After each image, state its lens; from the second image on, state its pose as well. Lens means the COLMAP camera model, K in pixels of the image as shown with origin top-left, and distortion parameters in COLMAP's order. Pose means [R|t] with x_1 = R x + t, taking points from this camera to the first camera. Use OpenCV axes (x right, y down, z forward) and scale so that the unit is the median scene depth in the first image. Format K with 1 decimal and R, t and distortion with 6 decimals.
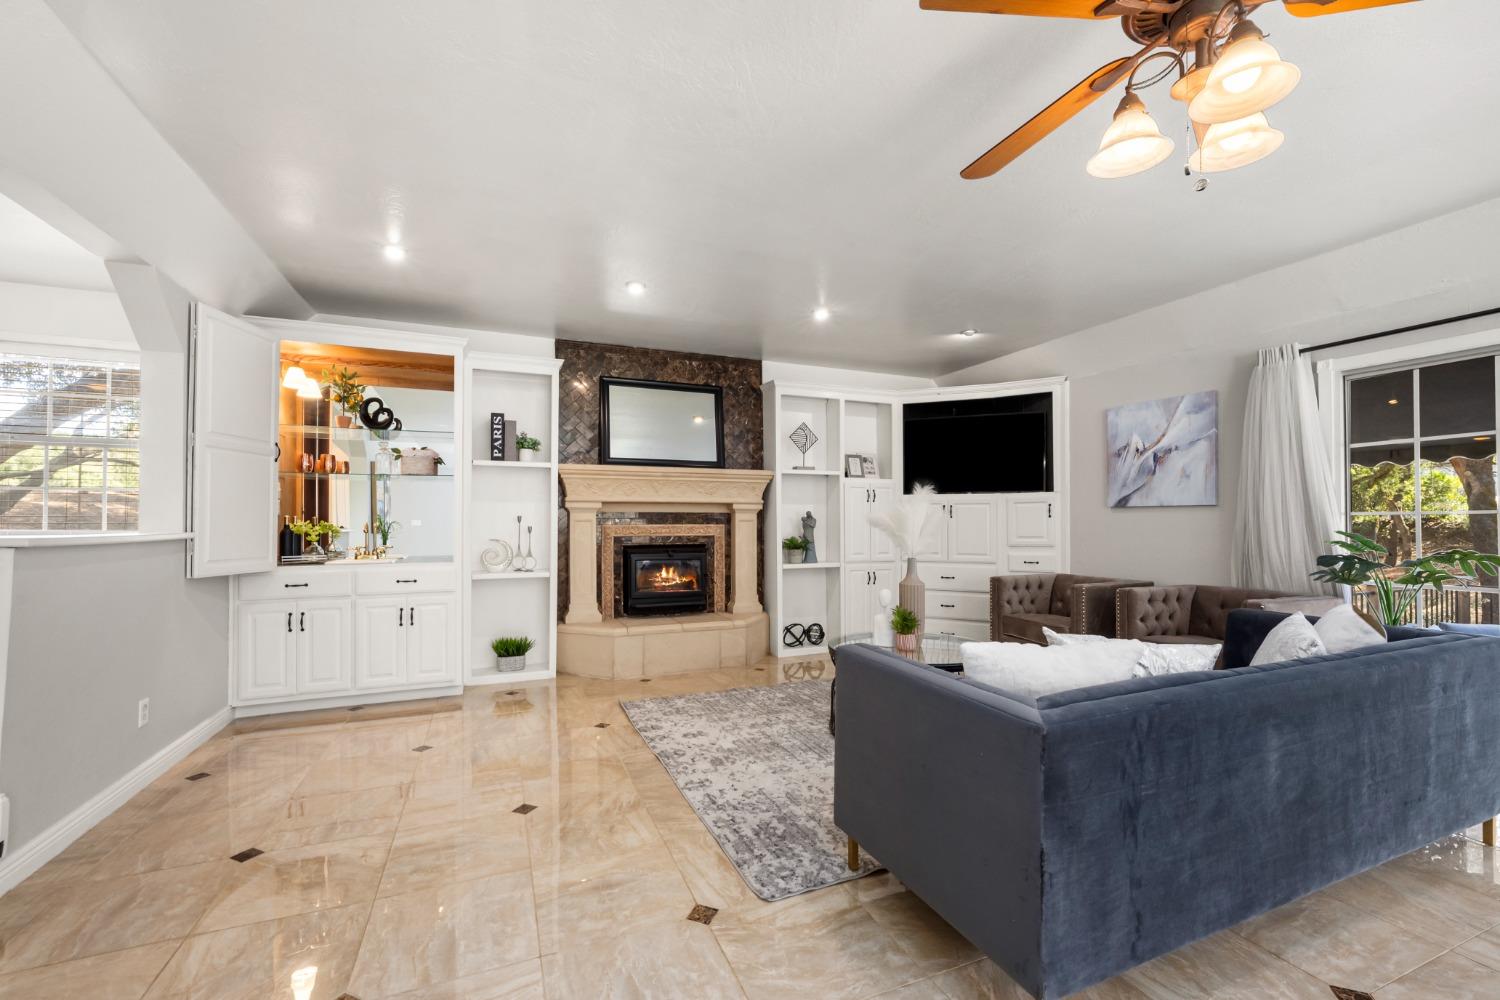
lens RADIAL K [[597.9, 0, 705.4], [0, 597.9, 524.1], [0, 0, 1]] dist [-0.003965, 0.000359]
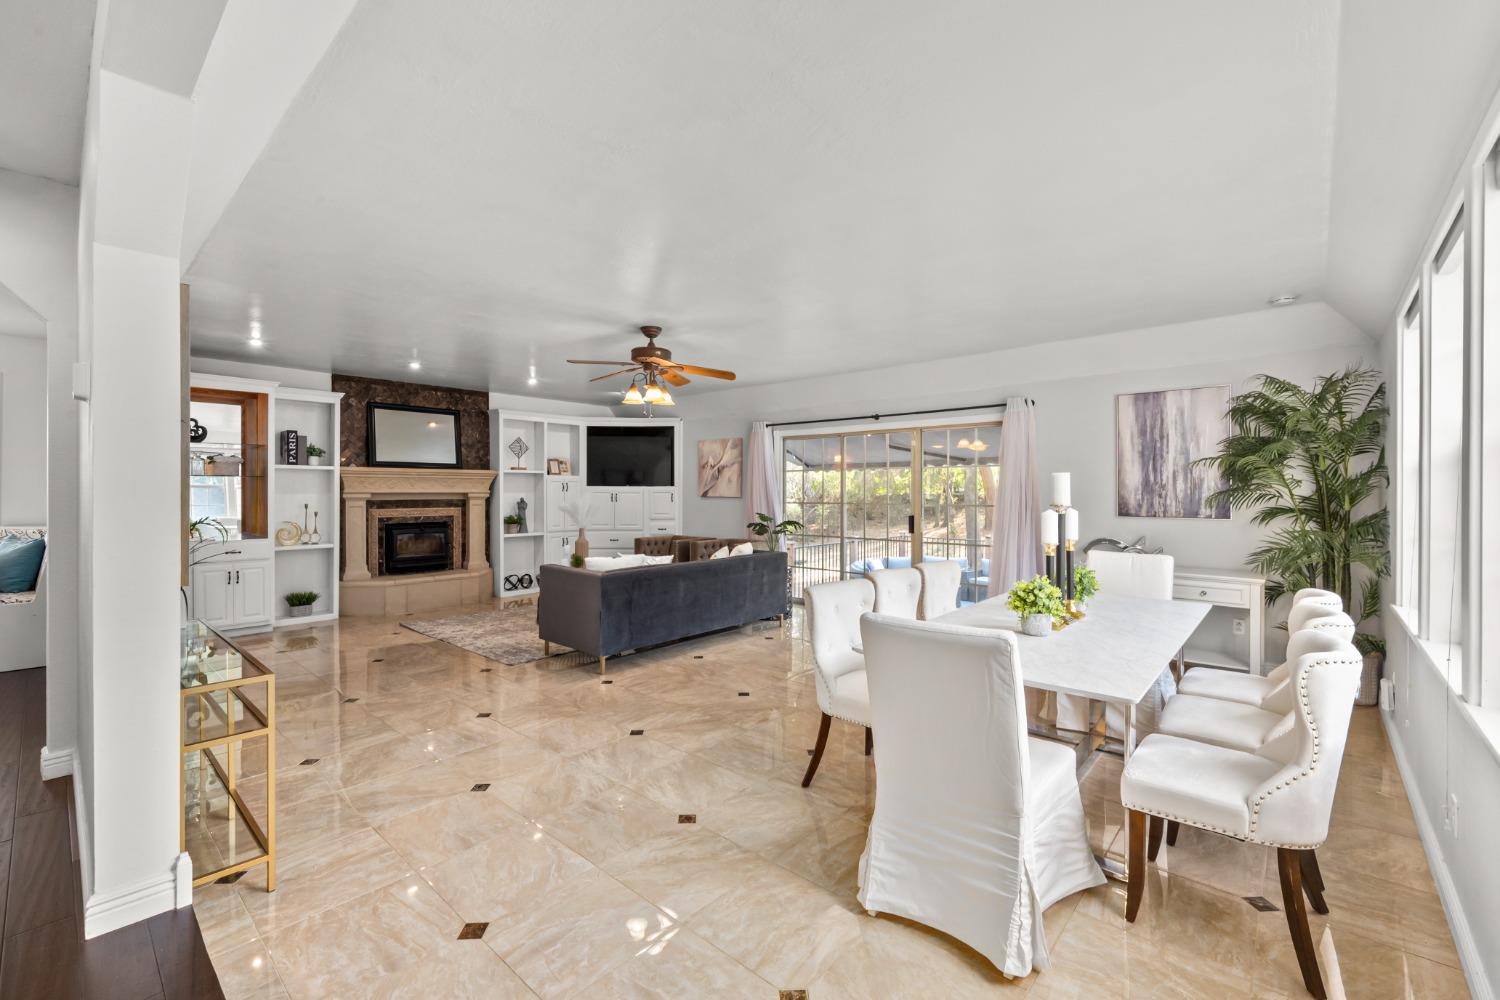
lens RADIAL K [[643.8, 0, 735.7], [0, 643.8, 491.4], [0, 0, 1]] dist [-0.000792, 0.000155]
pose [[0.874405, 0.004338, 0.485178, -0.151175], [-0.003889, 0.999991, -0.001932, -0.040136], [-0.485182, -0.000197, 0.874413, -0.709692]]
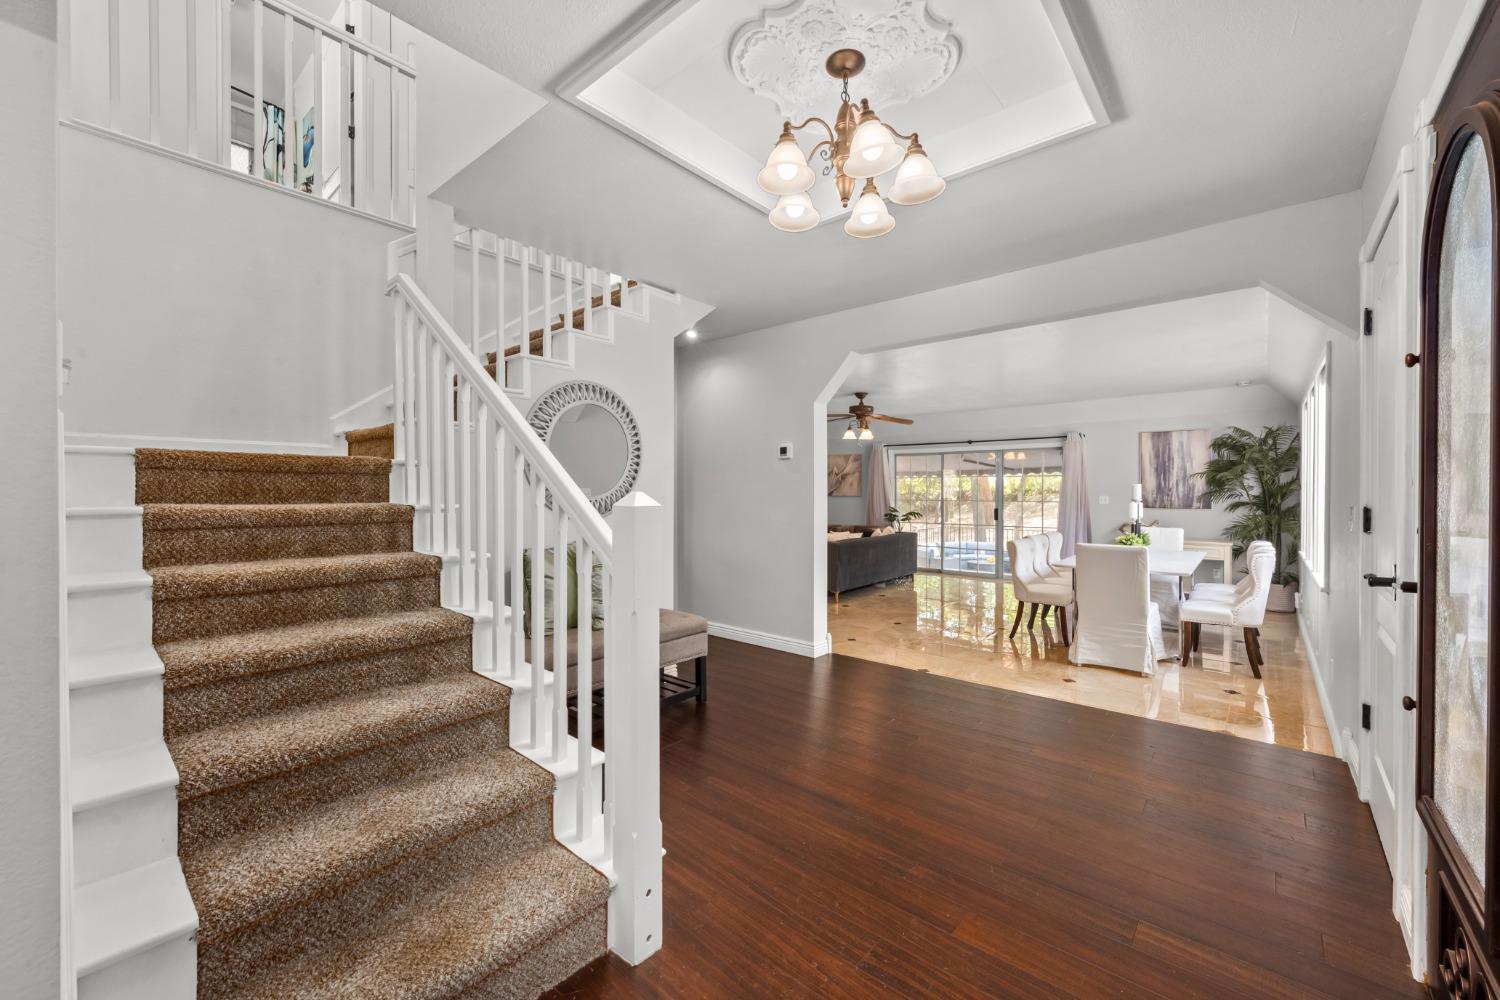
lens RADIAL K [[597.9, 0, 736.9], [0, 597.9, 496.0], [0, 0, 1]] dist [-0.003965, 0.000359]
pose [[0.870916, -0.000874, 0.491431, -0.850778], [-0.002867, 0.999972, 0.006860, -0.043223], [-0.491424, -0.007384, 0.870889, -0.959545]]
